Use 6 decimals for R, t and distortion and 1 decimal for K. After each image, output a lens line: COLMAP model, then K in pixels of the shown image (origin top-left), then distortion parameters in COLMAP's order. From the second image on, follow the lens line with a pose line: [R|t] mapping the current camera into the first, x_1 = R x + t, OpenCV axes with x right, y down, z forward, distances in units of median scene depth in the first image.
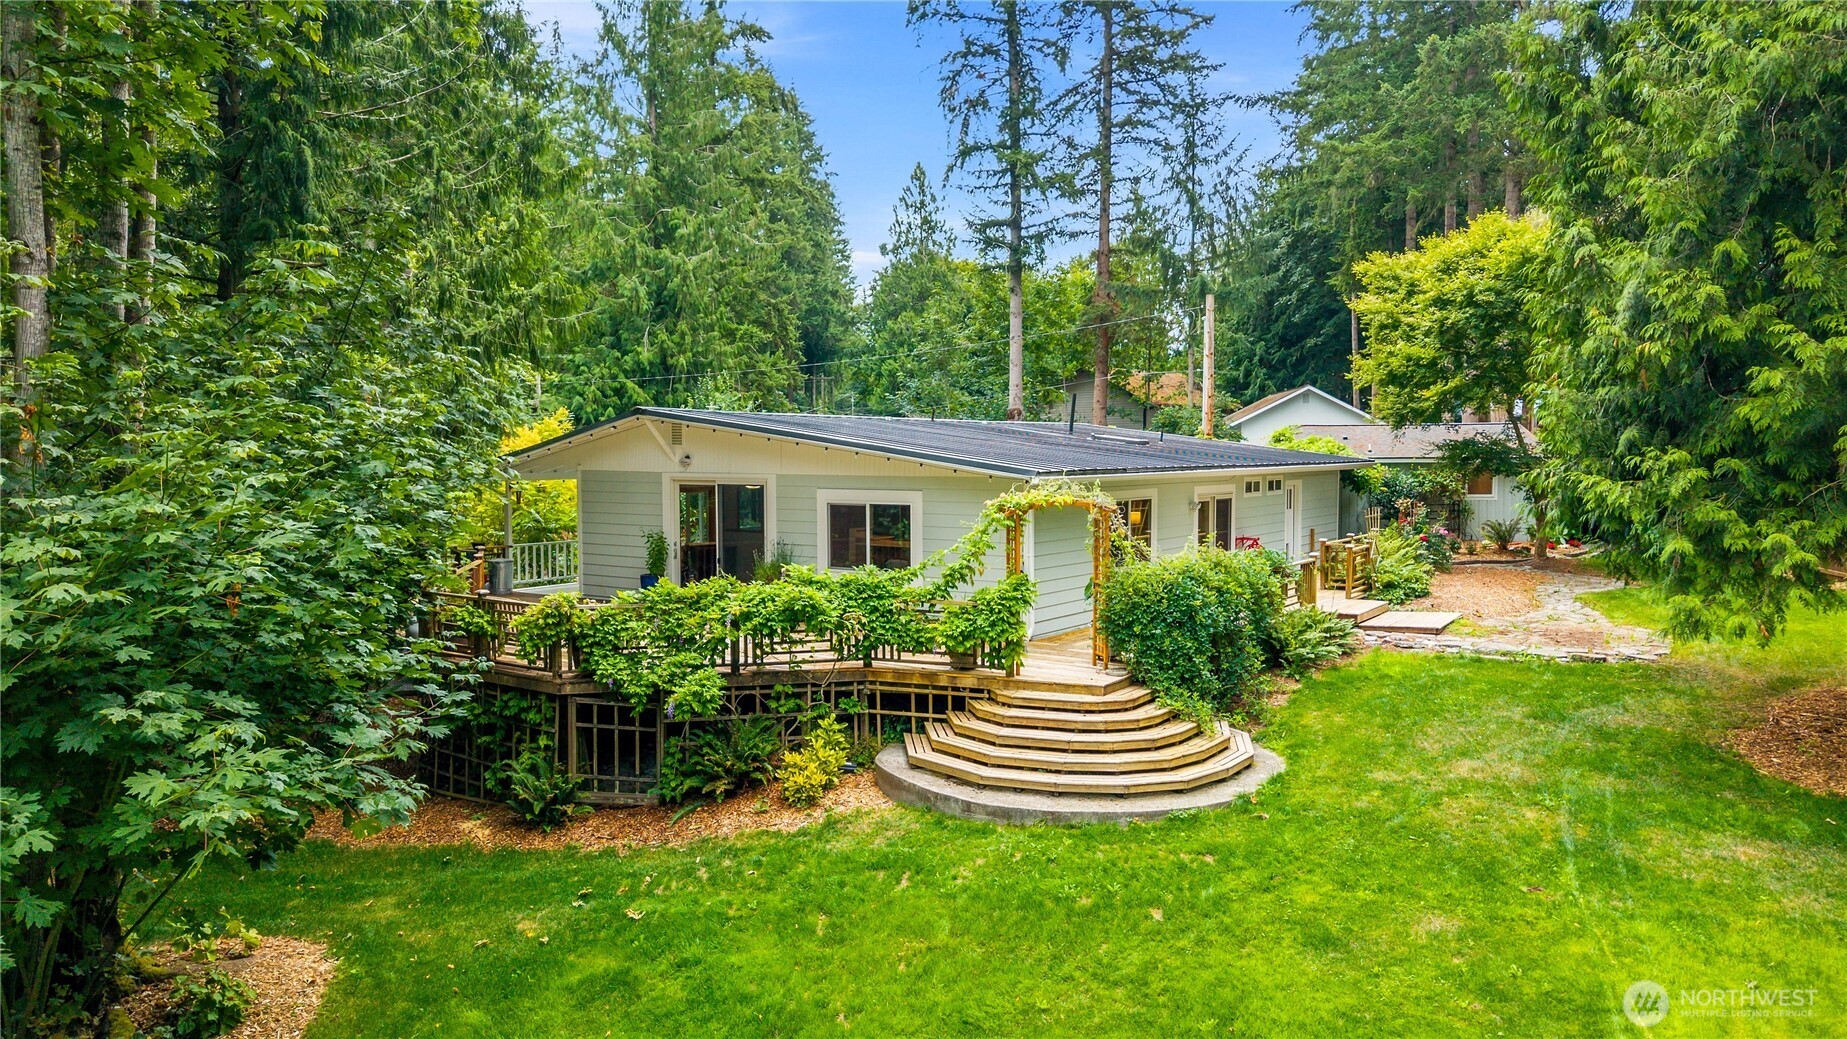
lens RADIAL K [[1187.0, 0, 923.5], [0, 1187.0, 519.5], [0, 0, 1]] dist [-0.004753, 0.000045]
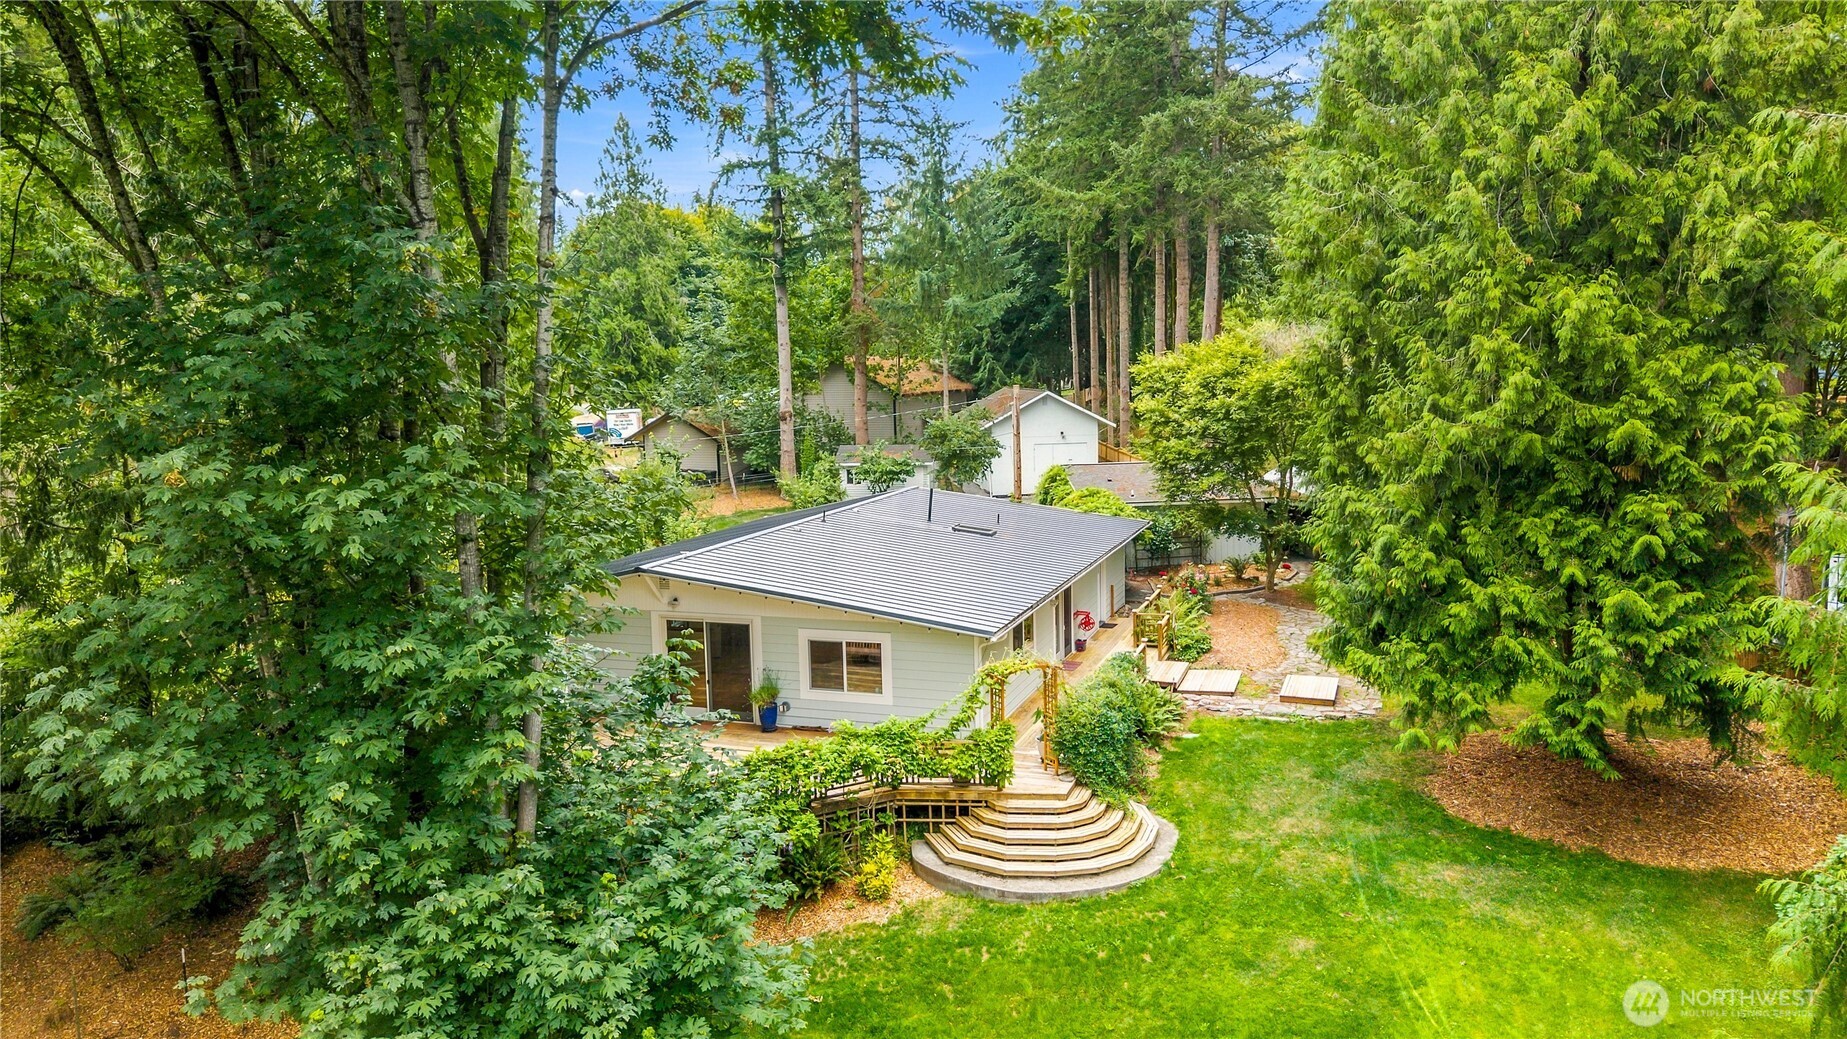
lens RADIAL K [[1187.0, 0, 923.5], [0, 1187.0, 519.5], [0, 0, 1]] dist [-0.004753, 0.000045]
pose [[0.968513, -0.047684, 0.244354, -0.287315], [0.034674, 0.997756, 0.057274, -0.229707], [-0.246537, -0.046998, 0.967993, -0.299801]]
